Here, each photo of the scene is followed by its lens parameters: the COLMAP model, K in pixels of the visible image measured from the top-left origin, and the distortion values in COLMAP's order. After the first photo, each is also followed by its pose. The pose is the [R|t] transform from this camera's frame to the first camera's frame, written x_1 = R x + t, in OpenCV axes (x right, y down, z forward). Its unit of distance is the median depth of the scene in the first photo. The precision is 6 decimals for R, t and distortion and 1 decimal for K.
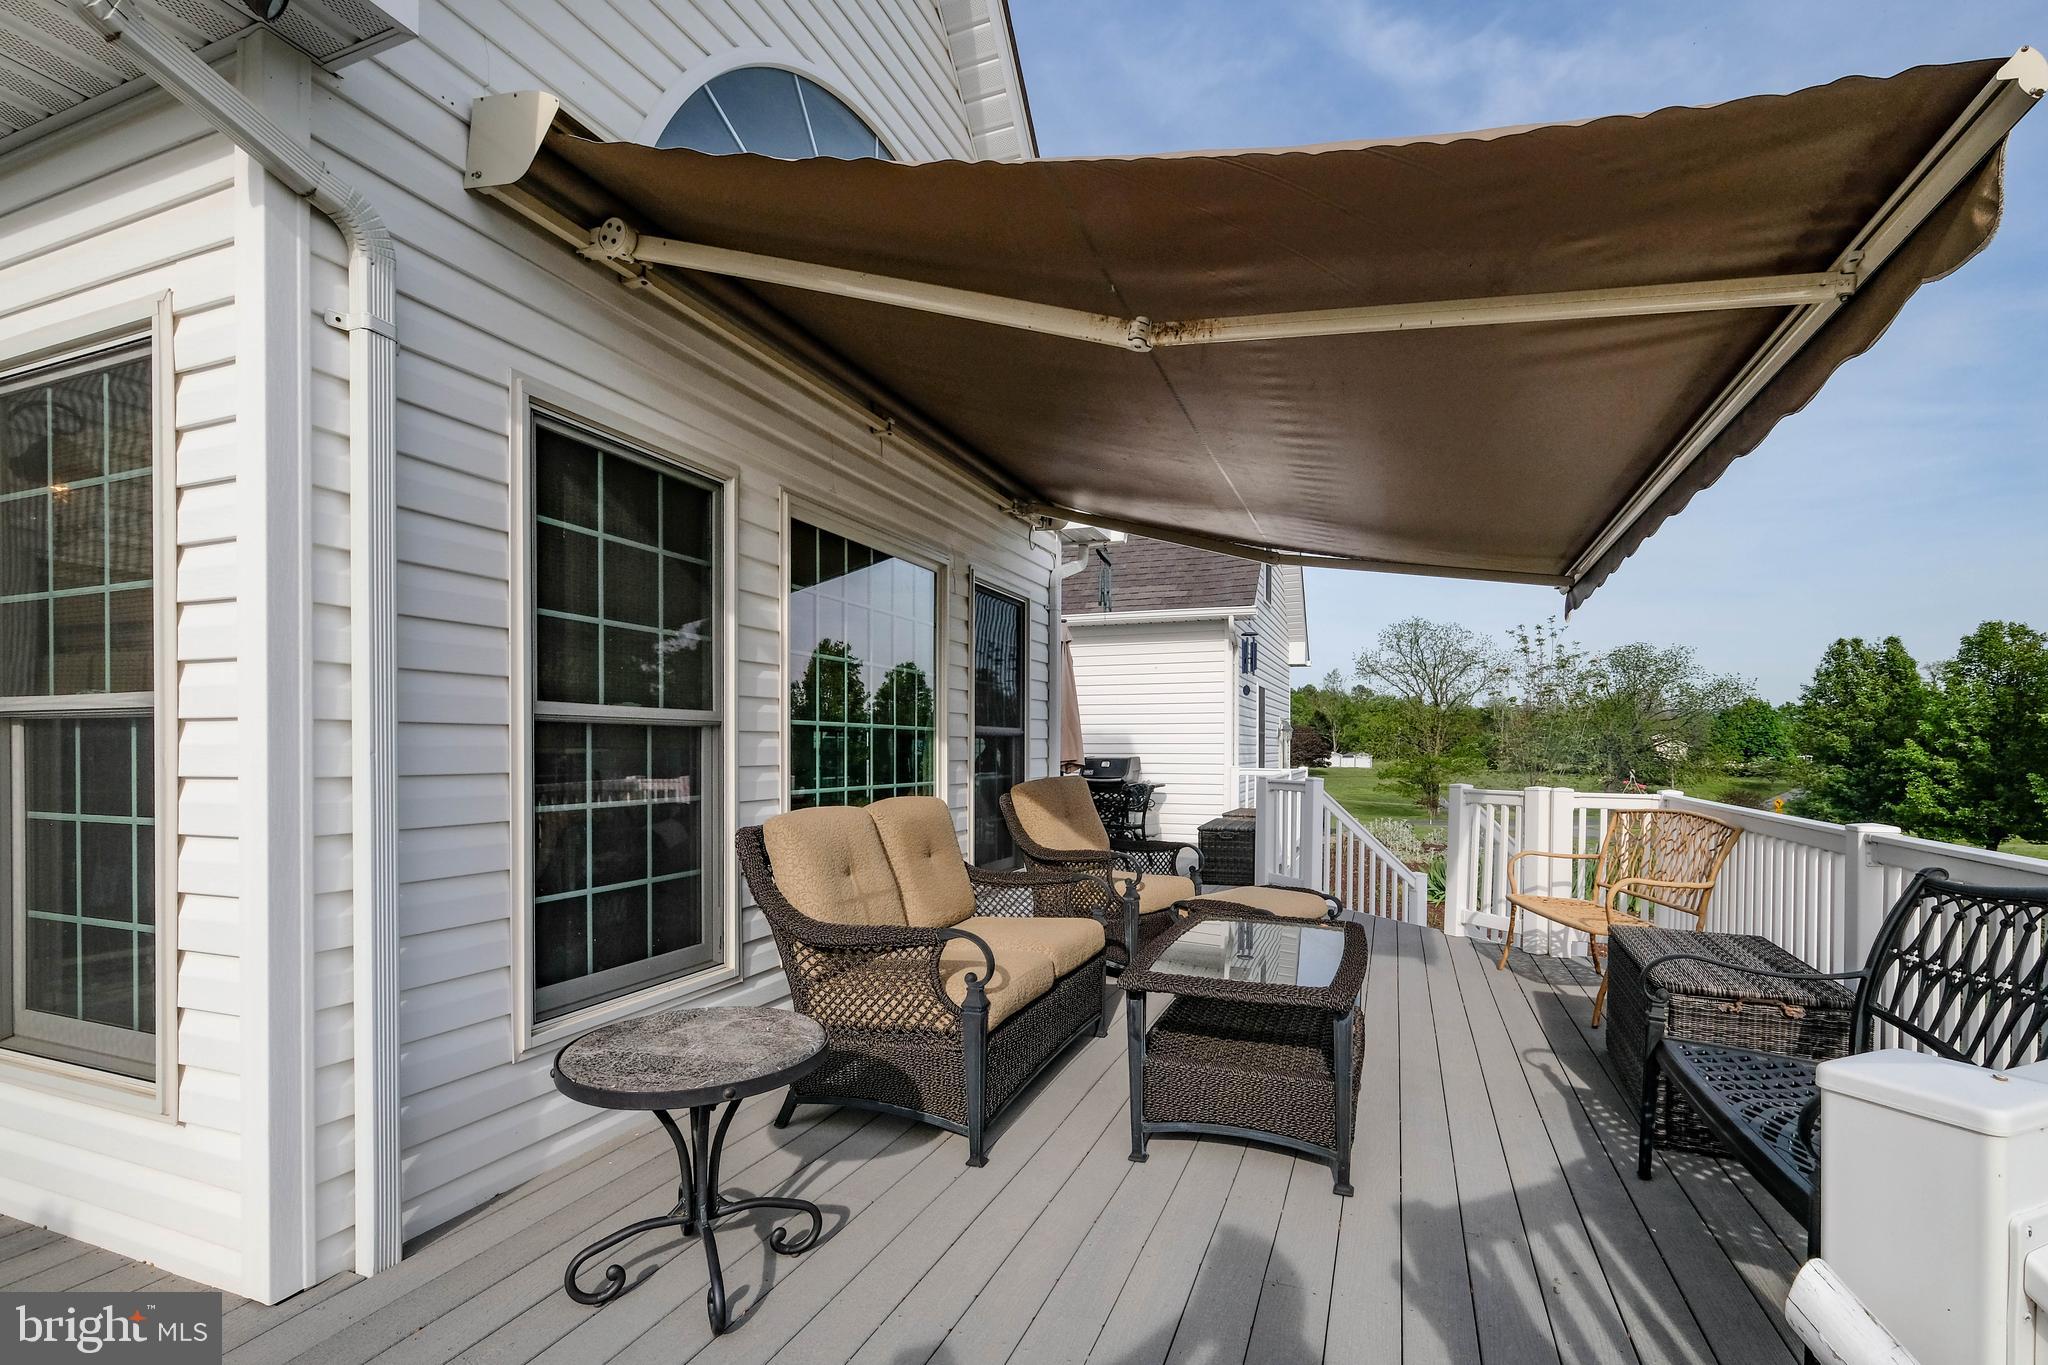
lens RADIAL K [[932.9, 0, 1040.1], [0, 932.9, 756.7], [0, 0, 1]] dist [-0.003620, -0.000889]
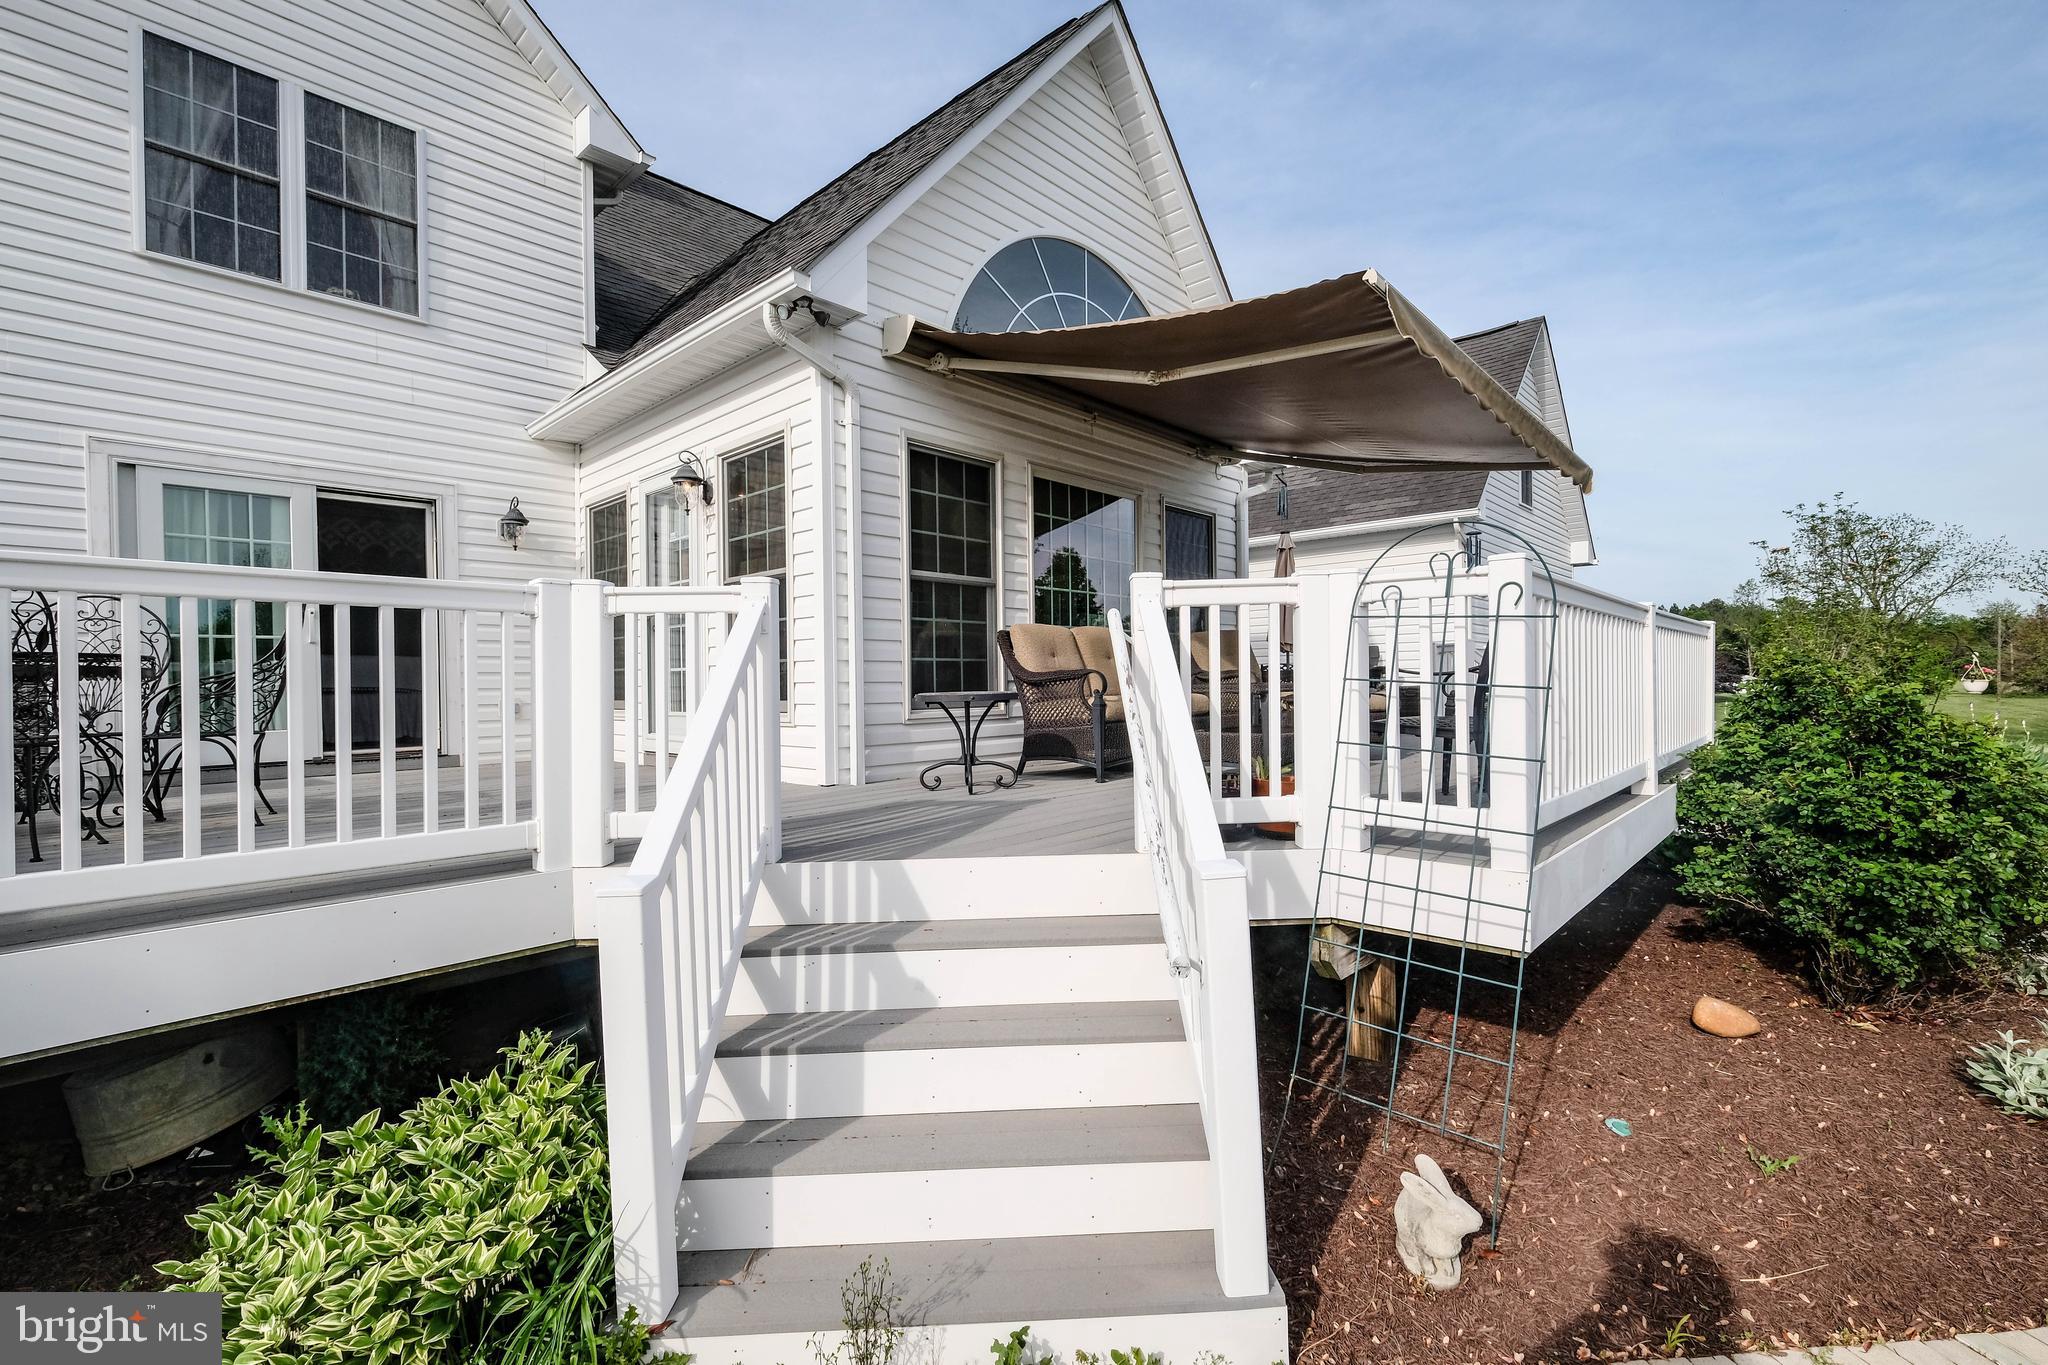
lens RADIAL K [[894.8, 0, 1023.7], [0, 894.8, 691.8], [0, 0, 1]] dist [-0.001377, -0.000080]
pose [[0.926229, -0.007607, -0.376884, 0.512191], [0.008541, 0.999963, 0.000806, 0.227433], [0.376864, -0.003965, 0.926260, -0.882215]]
